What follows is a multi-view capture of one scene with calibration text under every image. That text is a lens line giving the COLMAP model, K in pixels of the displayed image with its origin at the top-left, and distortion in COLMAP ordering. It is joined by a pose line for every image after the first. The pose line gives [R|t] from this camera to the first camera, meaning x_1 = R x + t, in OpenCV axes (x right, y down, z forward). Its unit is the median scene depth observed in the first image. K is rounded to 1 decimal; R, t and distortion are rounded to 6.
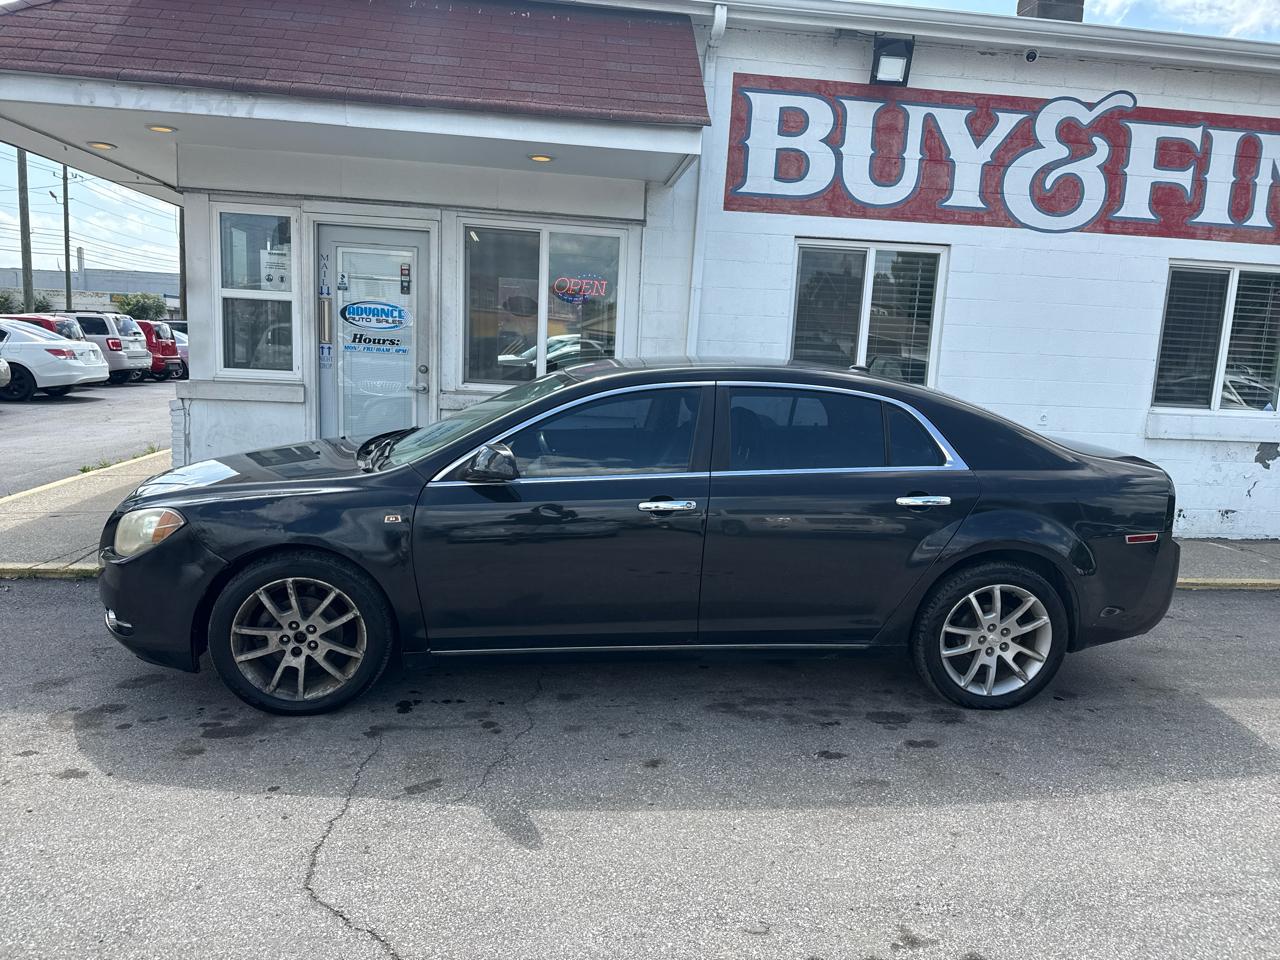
lens RADIAL K [[888.9, 0, 649.4], [0, 888.9, 480.9], [0, 0, 1]] dist [0.026314, -0.030793]
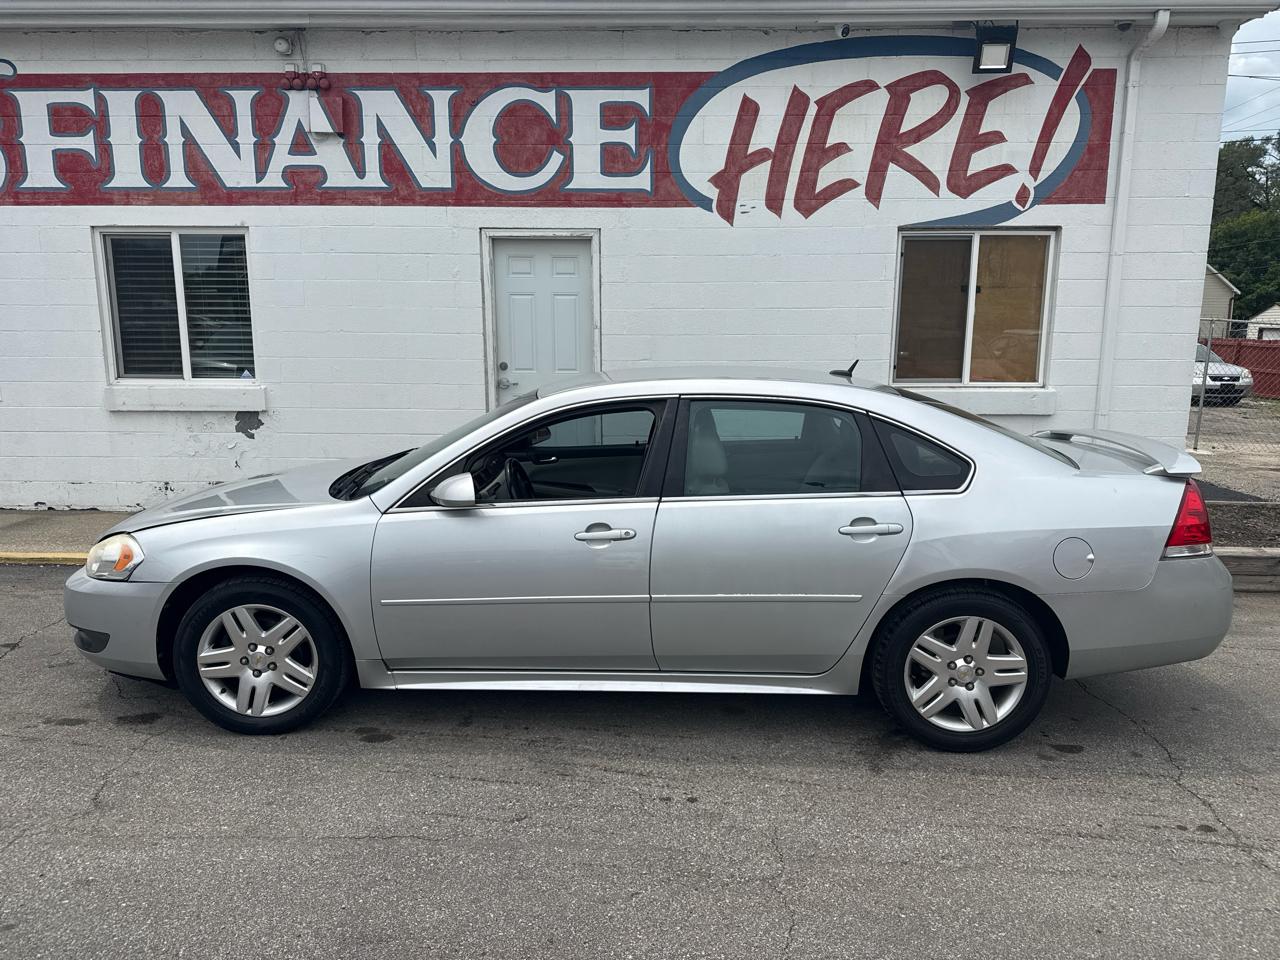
lens RADIAL K [[939.0, 0, 686.7], [0, 939.0, 500.8], [0, 0, 1]] dist [0.028858, -0.020541]
pose [[0.988186, -0.018121, -0.152184, 1.472149], [0.021084, 0.999618, 0.017879, 0.050774], [0.151801, -0.020876, 0.988191, 0.068701]]
